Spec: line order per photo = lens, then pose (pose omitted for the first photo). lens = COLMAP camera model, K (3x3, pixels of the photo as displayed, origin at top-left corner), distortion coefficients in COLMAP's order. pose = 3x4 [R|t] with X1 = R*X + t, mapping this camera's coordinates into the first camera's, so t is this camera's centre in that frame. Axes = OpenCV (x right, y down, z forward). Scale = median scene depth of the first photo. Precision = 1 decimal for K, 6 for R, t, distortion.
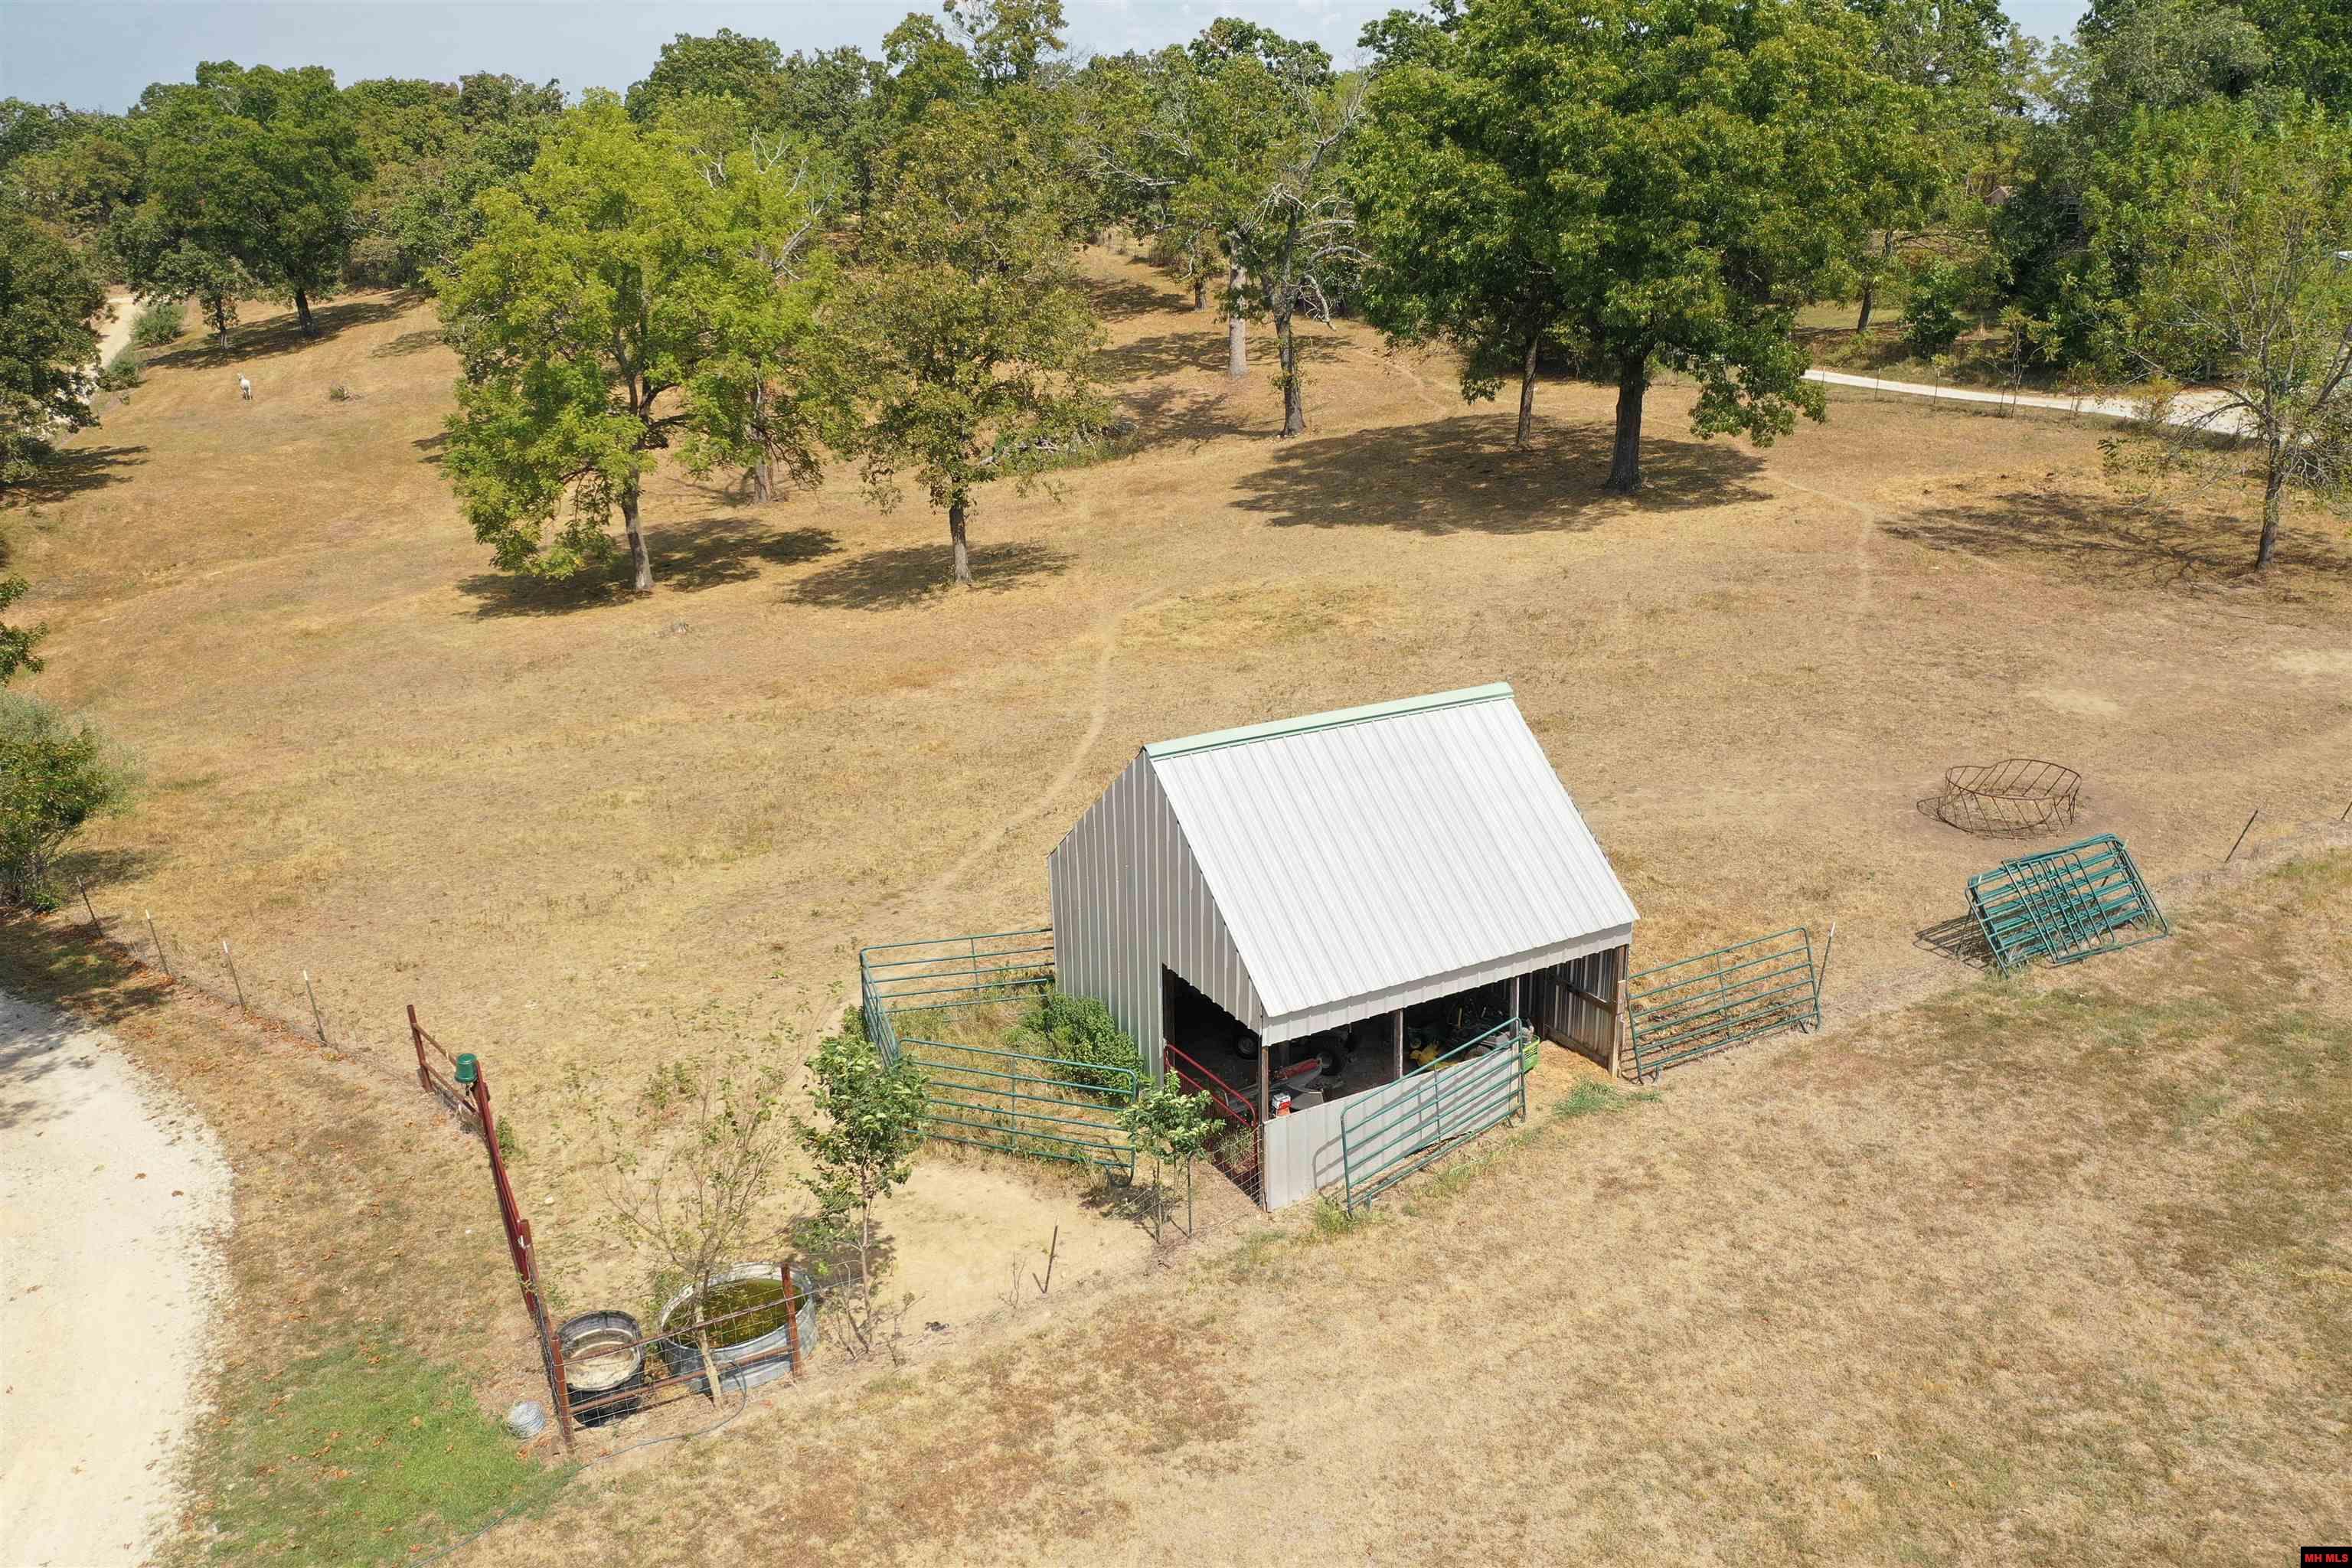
lens RADIAL K [[1950.3, 0, 1176.0], [0, 1950.3, 784.0], [0, 0, 1]] dist [0.002601, -0.004164]
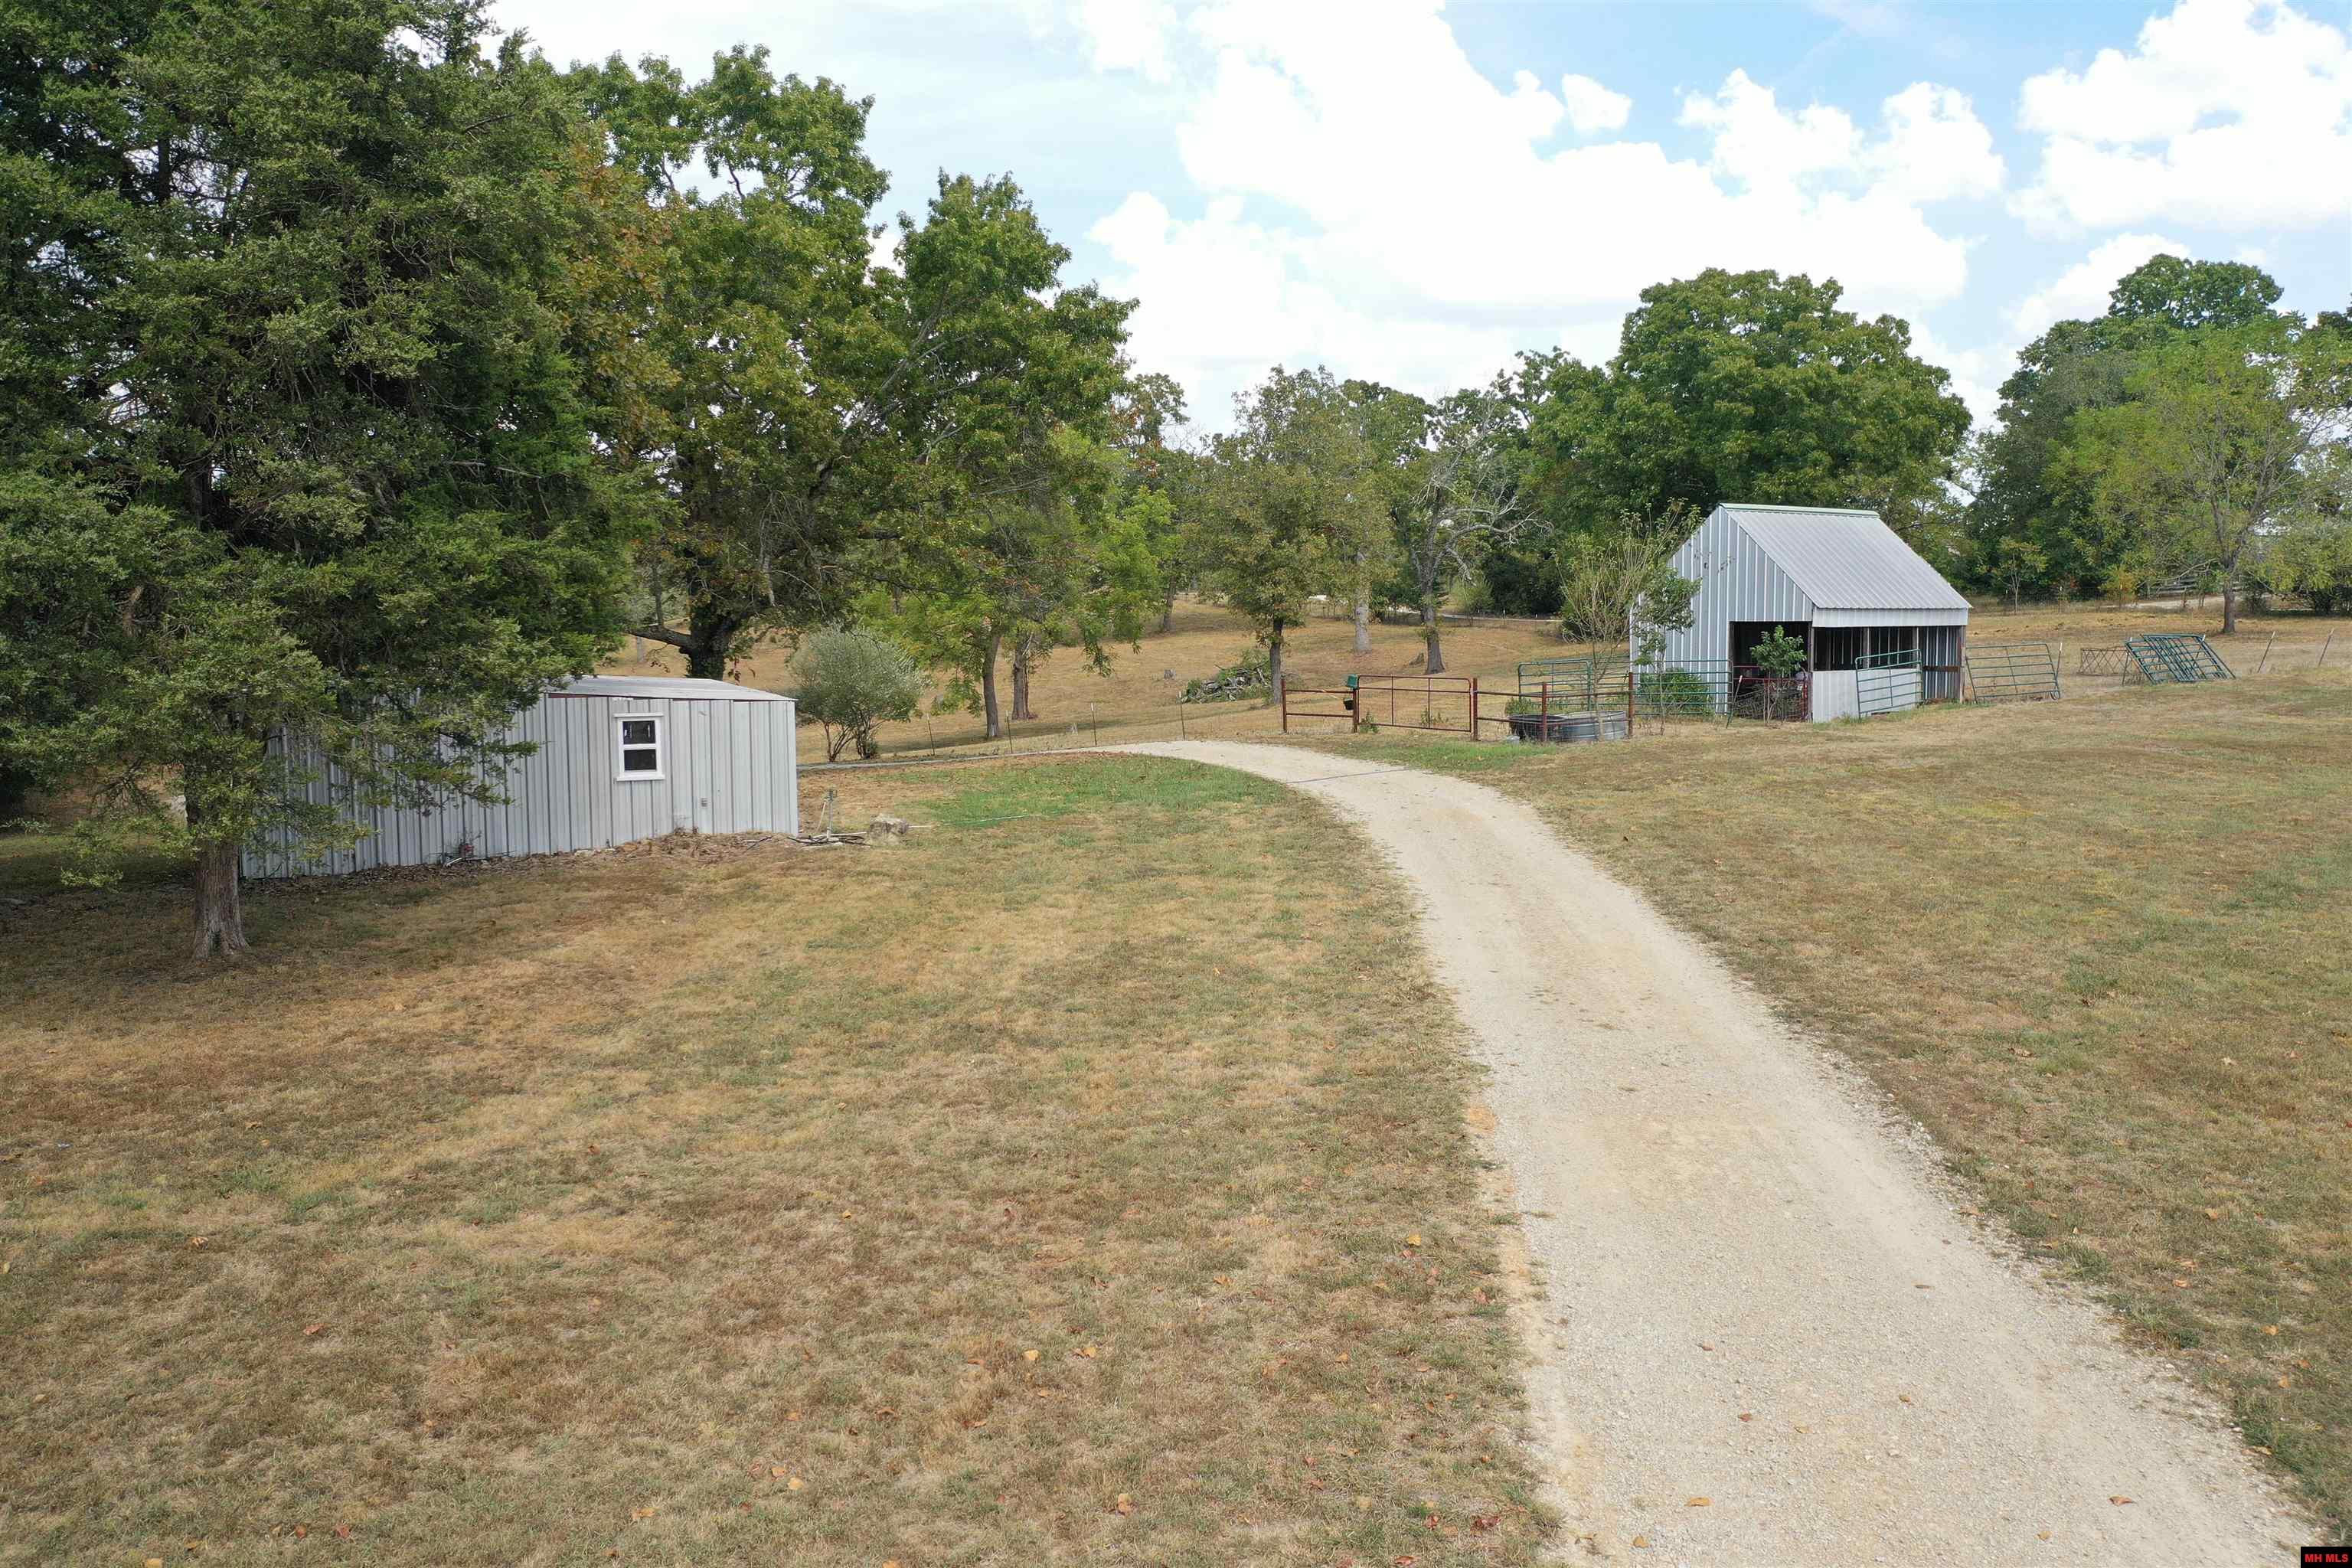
lens RADIAL K [[1961.7, 0, 1182.7], [0, 1961.7, 753.7], [0, 0, 1]] dist [-0.000802, 0.003647]
pose [[0.998895, -0.001700, 0.046959, -0.640436], [0.013096, 0.969826, -0.243448, 0.688990], [-0.045128, 0.243794, 0.968777, -0.795254]]
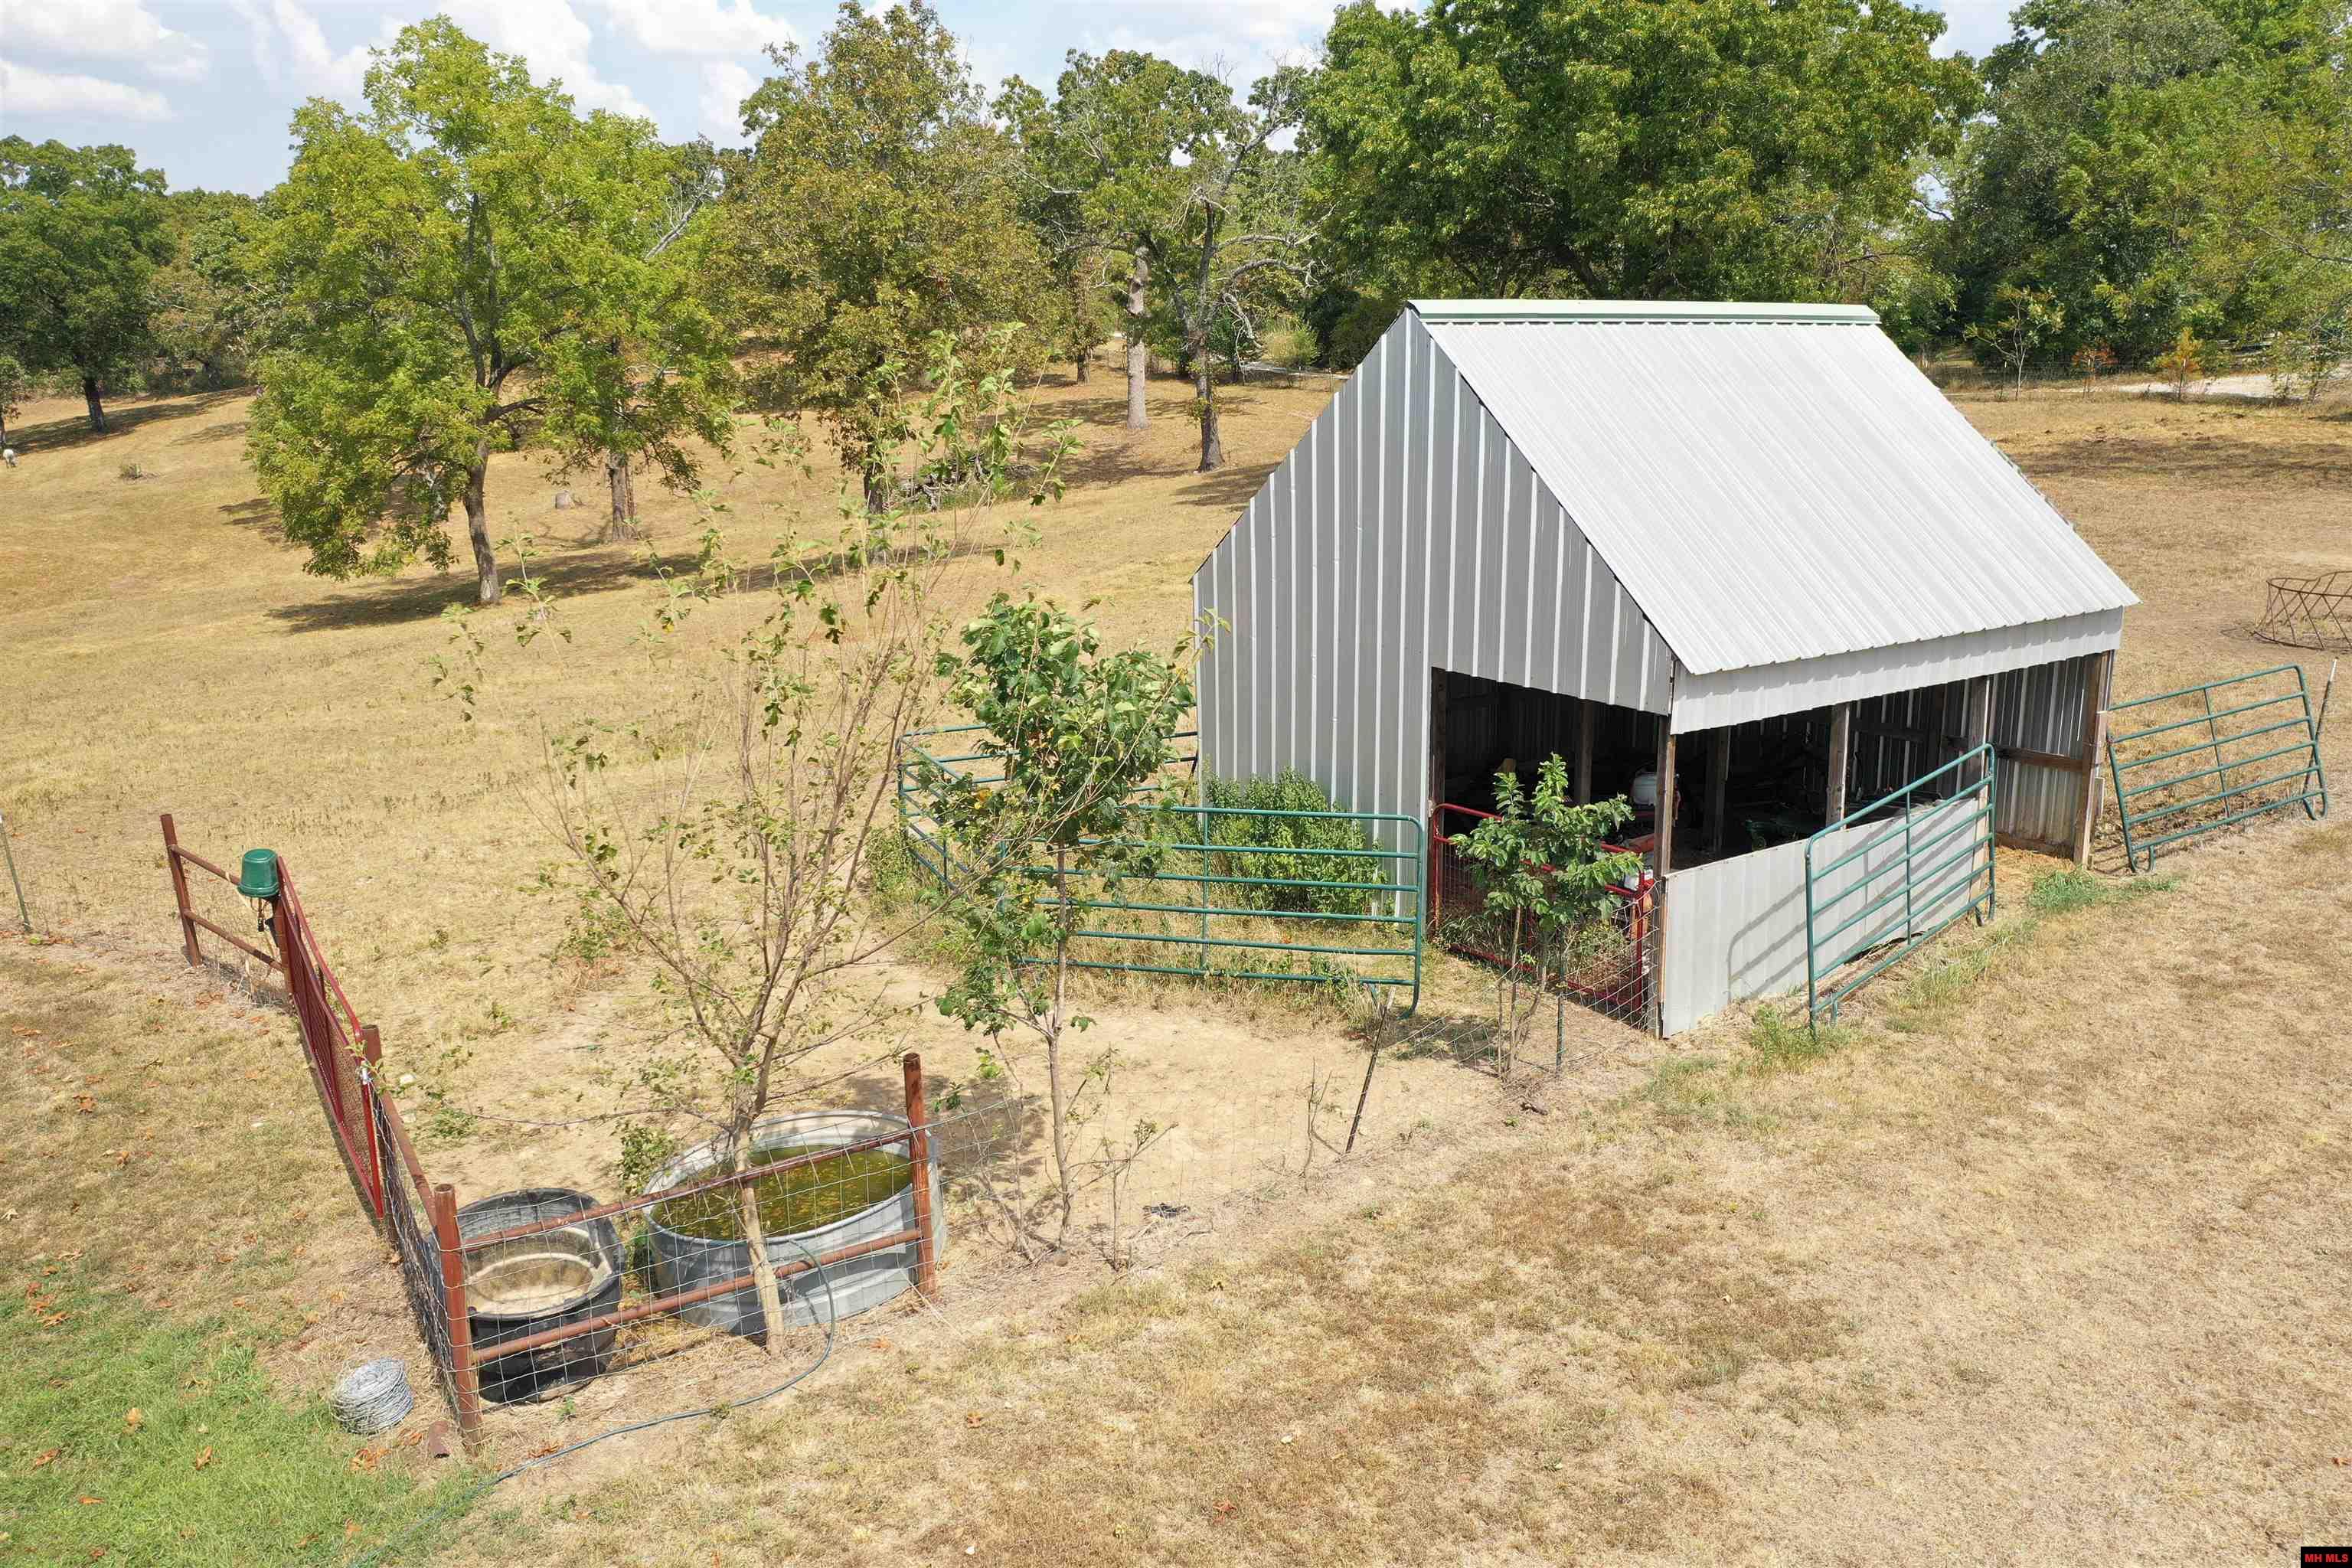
lens RADIAL K [[1961.7, 0, 1182.7], [0, 1961.7, 753.7], [0, 0, 1]] dist [-0.000802, 0.003647]
pose [[0.996019, -0.020885, 0.086663, -0.144312], [0.029673, 0.994404, -0.101389, 0.185677], [-0.084060, 0.103557, 0.991065, 0.407224]]
